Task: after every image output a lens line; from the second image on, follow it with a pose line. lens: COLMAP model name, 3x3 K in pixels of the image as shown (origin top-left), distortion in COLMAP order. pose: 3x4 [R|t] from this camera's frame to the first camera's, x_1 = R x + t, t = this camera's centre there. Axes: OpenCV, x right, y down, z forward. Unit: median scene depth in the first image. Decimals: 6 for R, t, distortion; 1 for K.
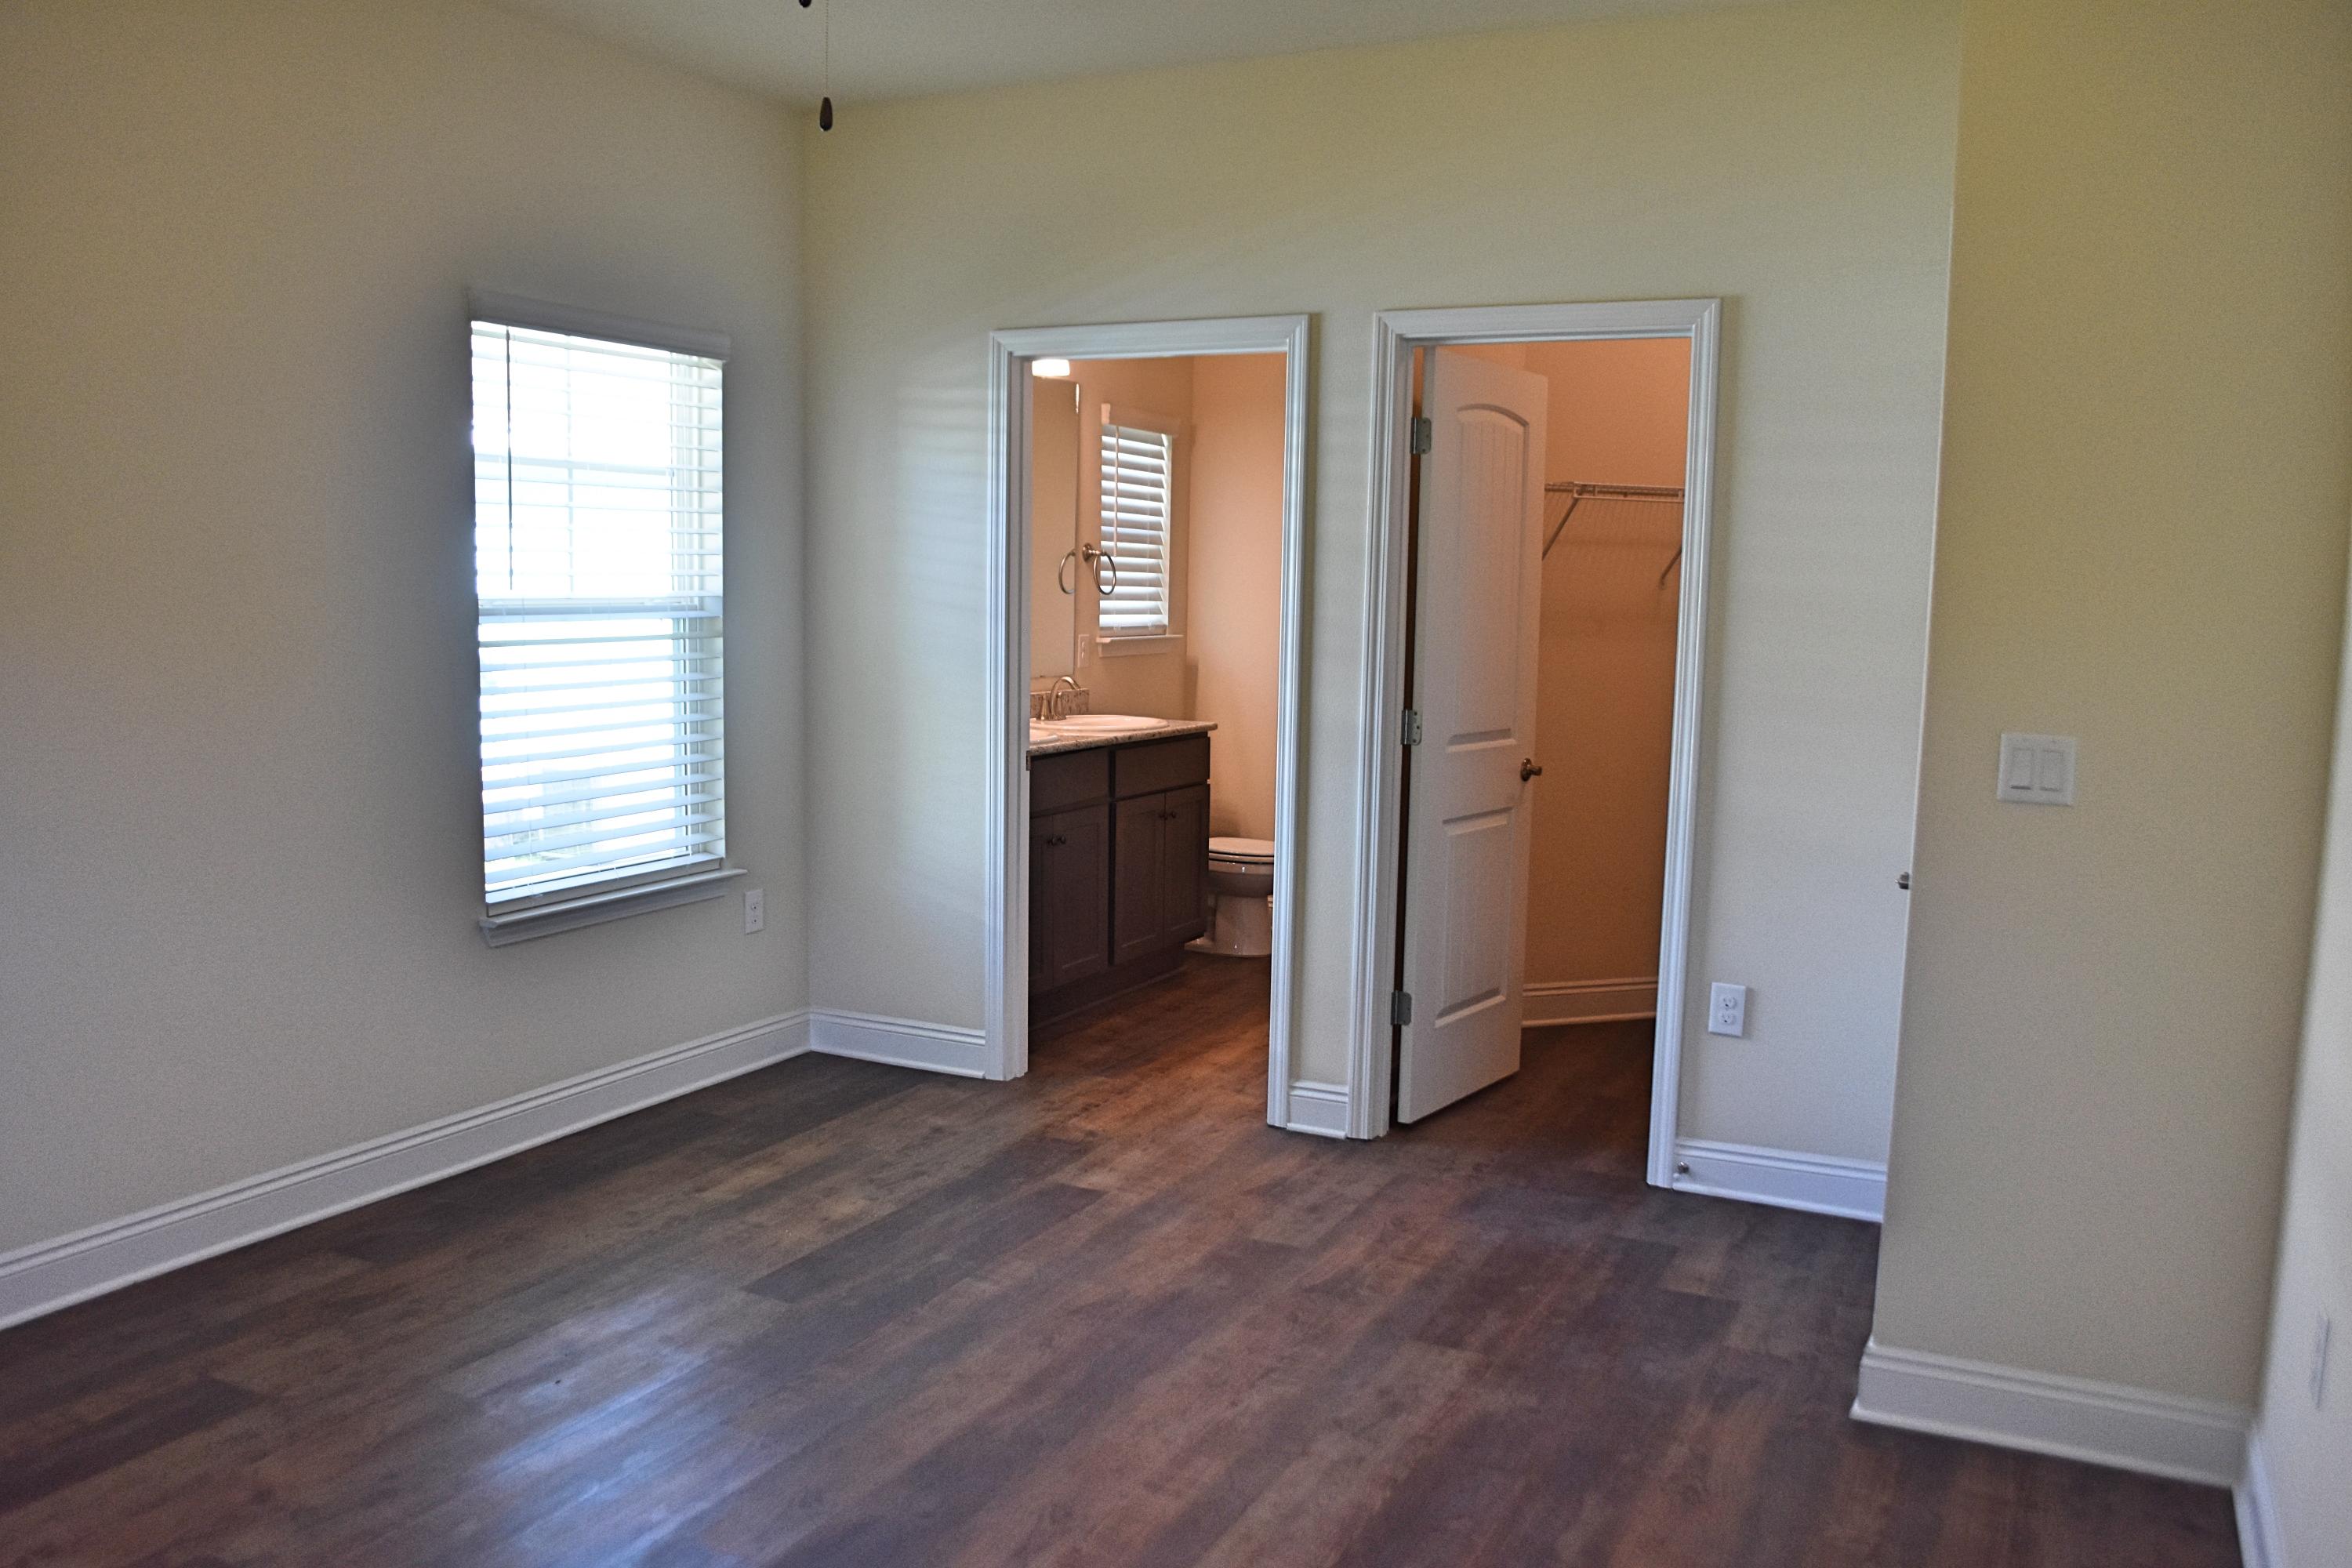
lens RADIAL K [[1873.0, 0, 1174.4], [0, 1873.0, 820.2], [0, 0, 1]] dist [-0.078487, 0.008896]
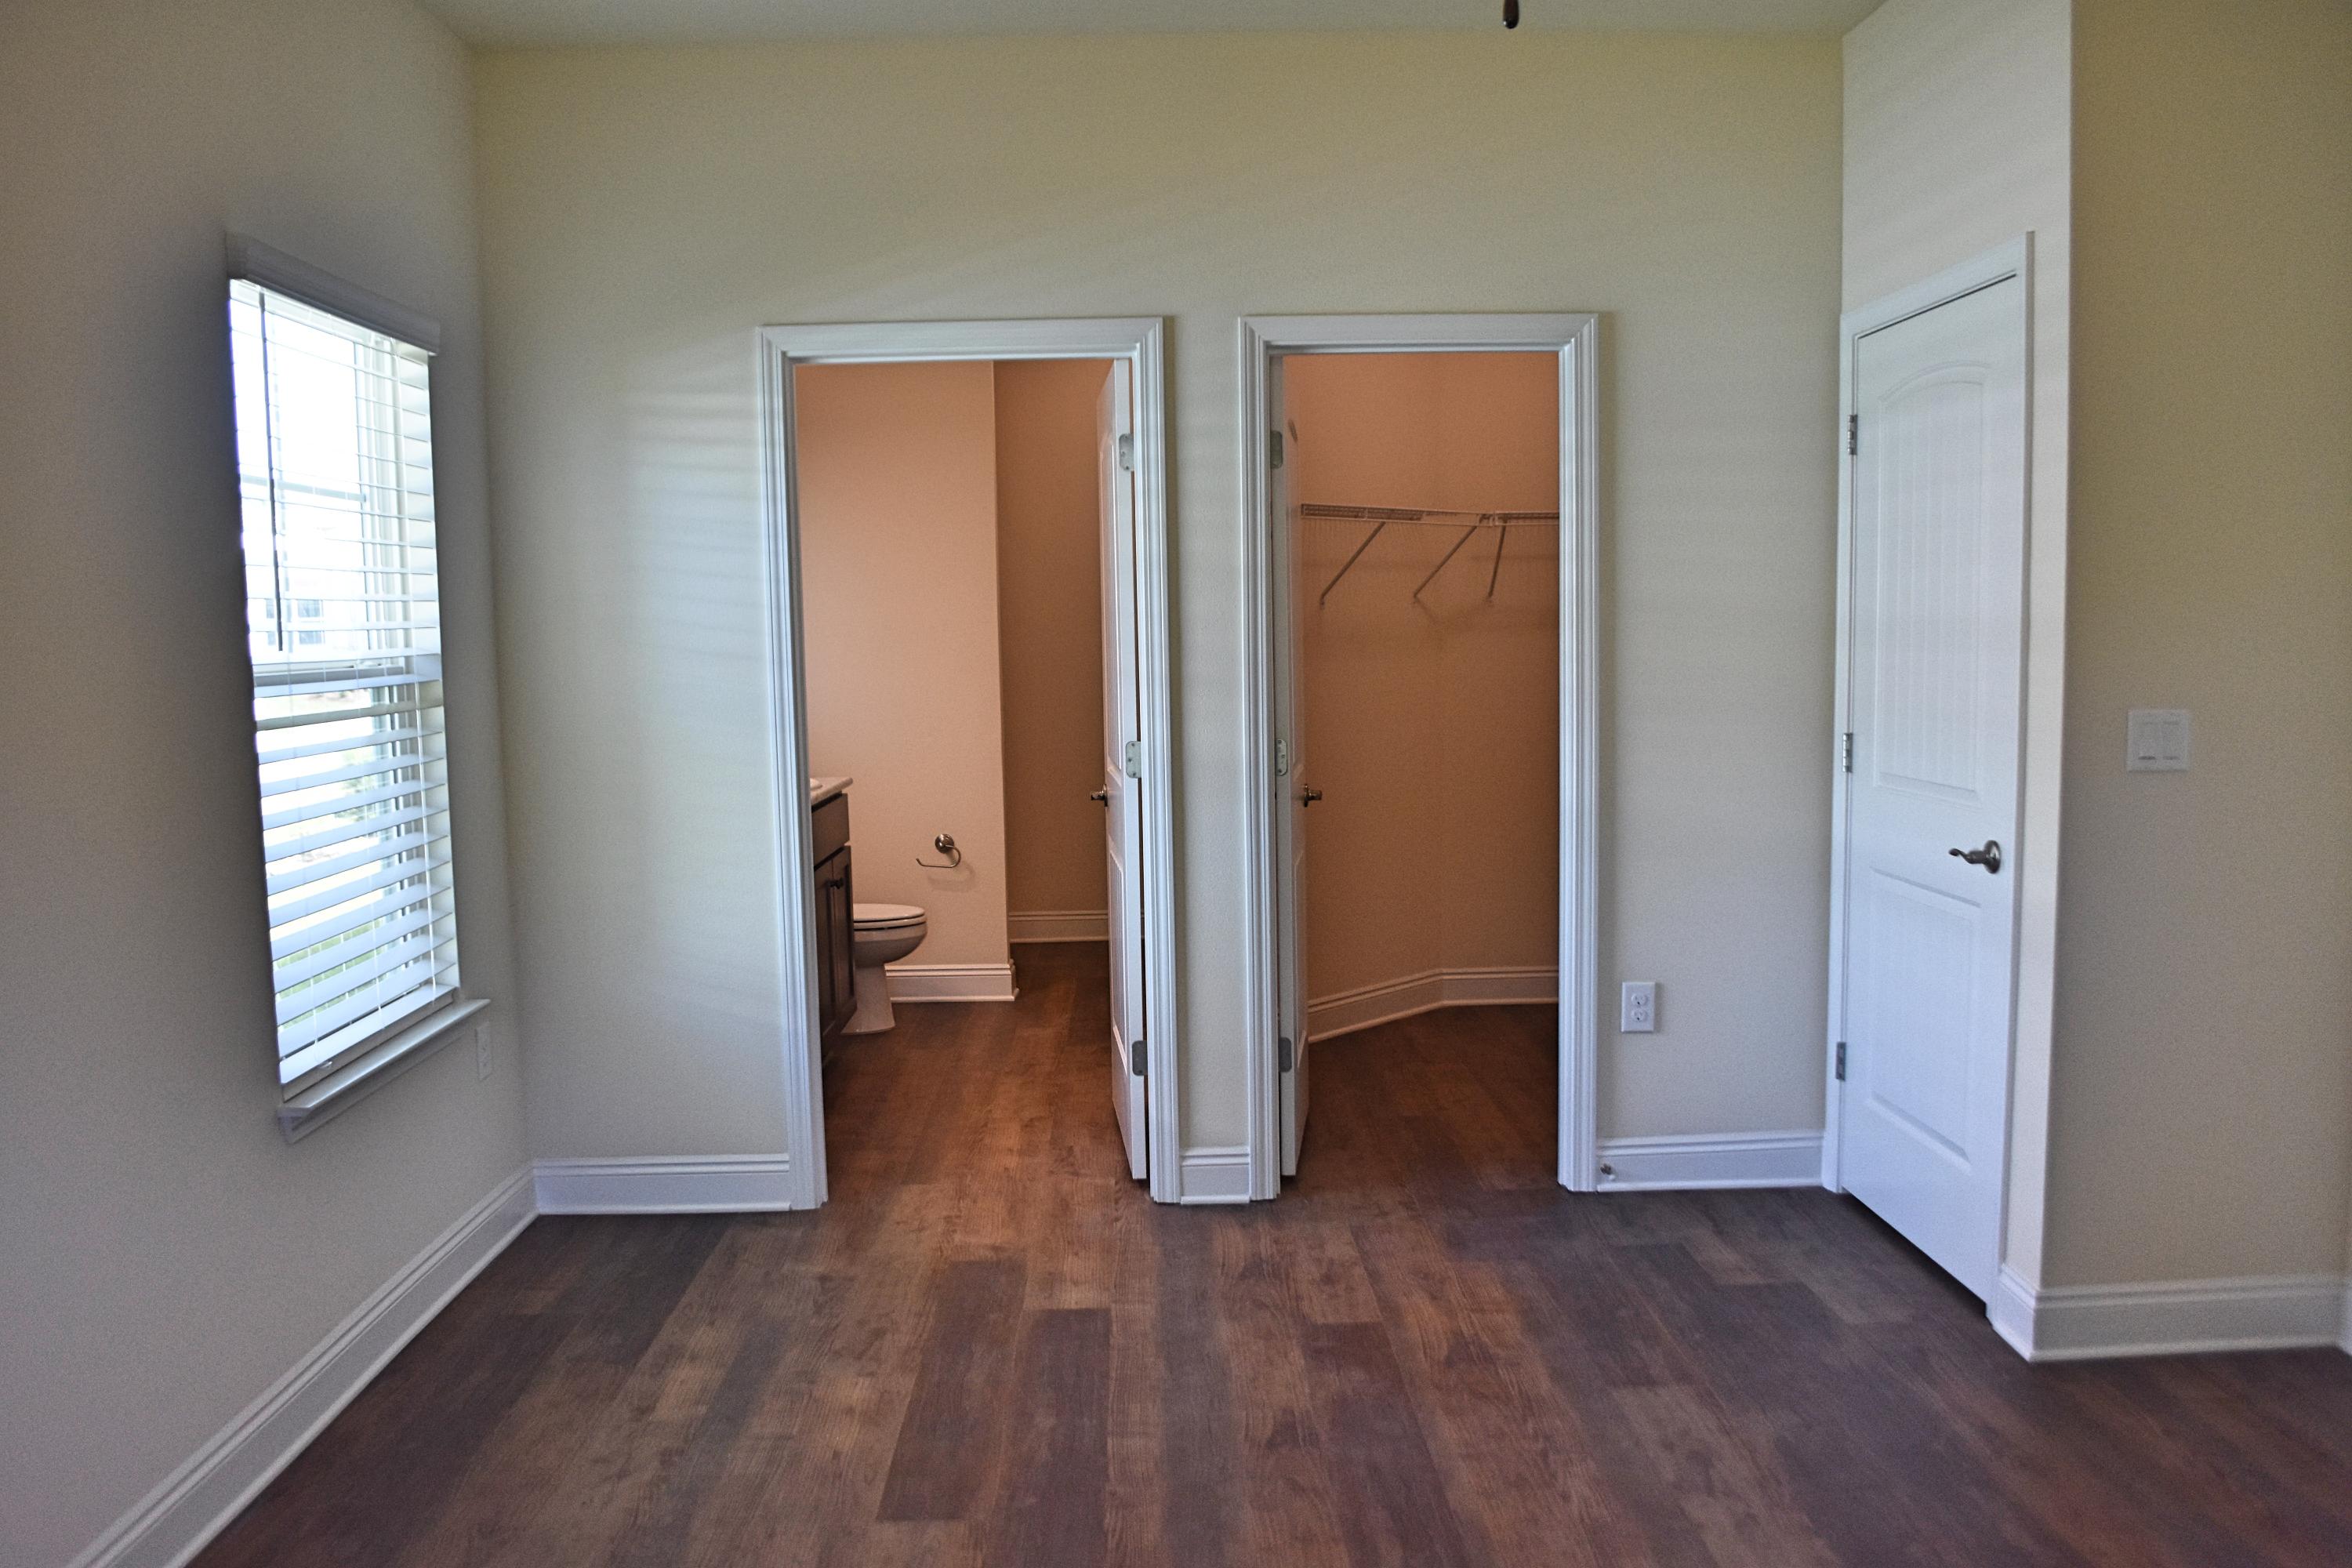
lens RADIAL K [[1873.0, 0, 1174.4], [0, 1873.0, 820.2], [0, 0, 1]] dist [-0.078487, 0.008896]
pose [[0.883131, -0.085118, 0.461340, -0.383162], [0.095630, 0.995417, 0.000594, -0.024983], [-0.459276, 0.043594, 0.887223, 0.198435]]
